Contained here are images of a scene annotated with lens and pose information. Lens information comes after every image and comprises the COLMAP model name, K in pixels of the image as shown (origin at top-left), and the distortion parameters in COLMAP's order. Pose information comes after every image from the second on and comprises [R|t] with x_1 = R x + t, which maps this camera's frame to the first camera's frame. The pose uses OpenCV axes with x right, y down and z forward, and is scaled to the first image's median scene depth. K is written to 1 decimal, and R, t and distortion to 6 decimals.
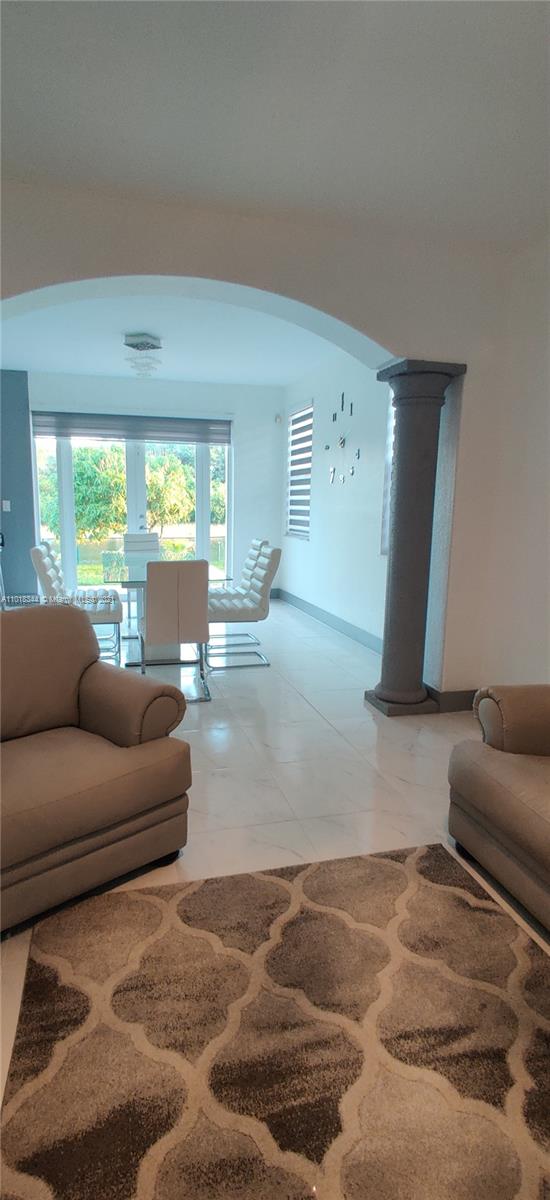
lens RADIAL K [[588.4, 0, 272.3], [0, 588.4, 609.7], [0, 0, 1]] dist [-0.008024, 0.000423]
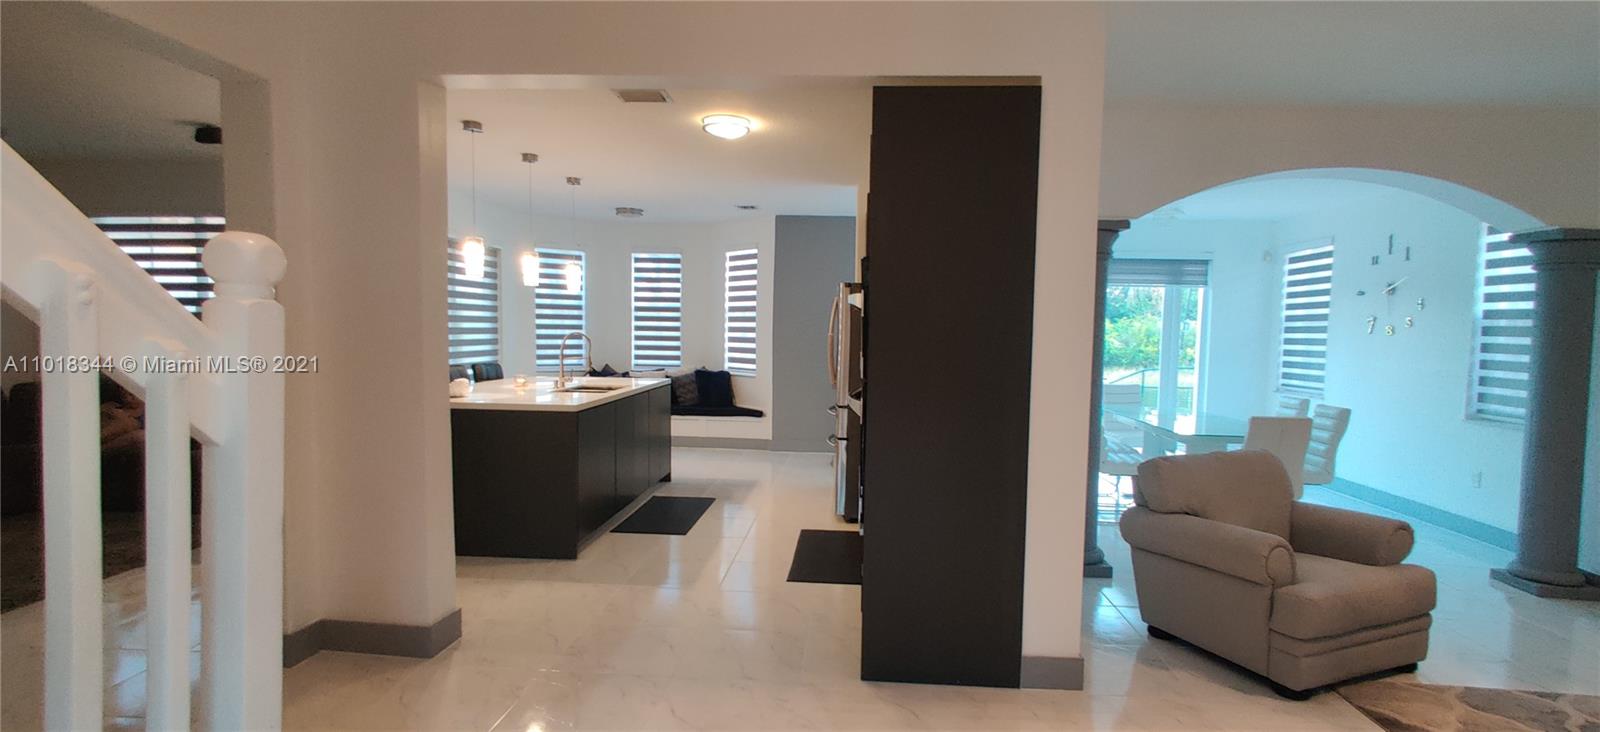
lens RADIAL K [[784.5, 0, 799.2], [0, 784.5, 369.1], [0, 0, 1]] dist [-0.008024, 0.000423]
pose [[0.937330, 0.028703, -0.347260, -0.363404], [-0.076053, 0.989426, -0.123501, 0.051486], [0.340043, 0.142172, 0.929601, -0.437399]]
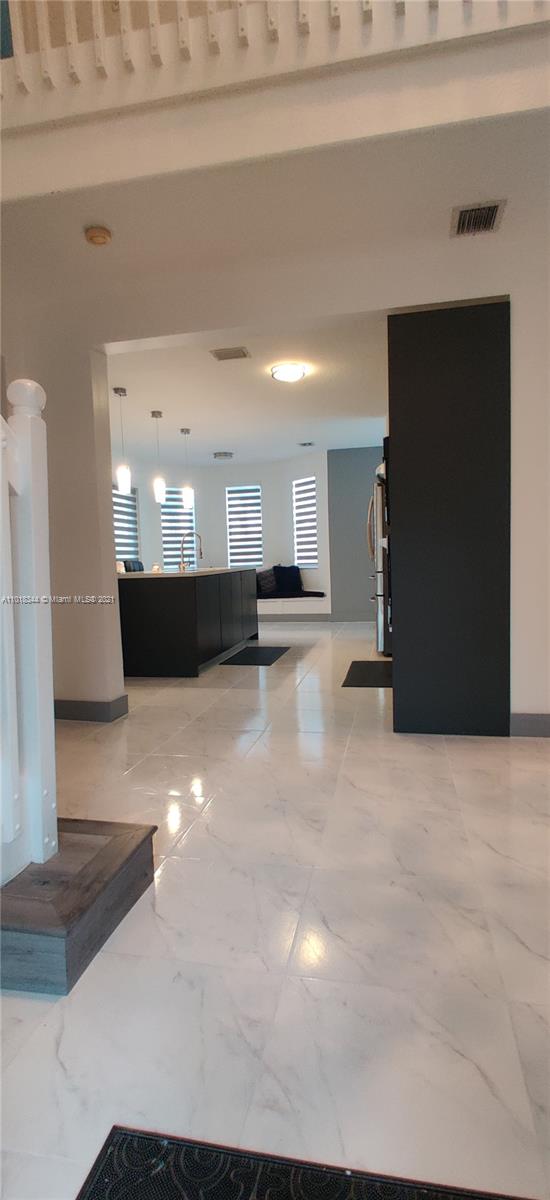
lens RADIAL K [[588.4, 0, 248.3], [0, 588.4, 596.0], [0, 0, 1]] dist [-0.008024, 0.000423]
pose [[0.862520, -0.000091, -0.506023, -0.325700], [-0.061483, 0.992572, -0.104976, 0.151381], [0.502274, 0.121656, 0.856108, -0.491054]]
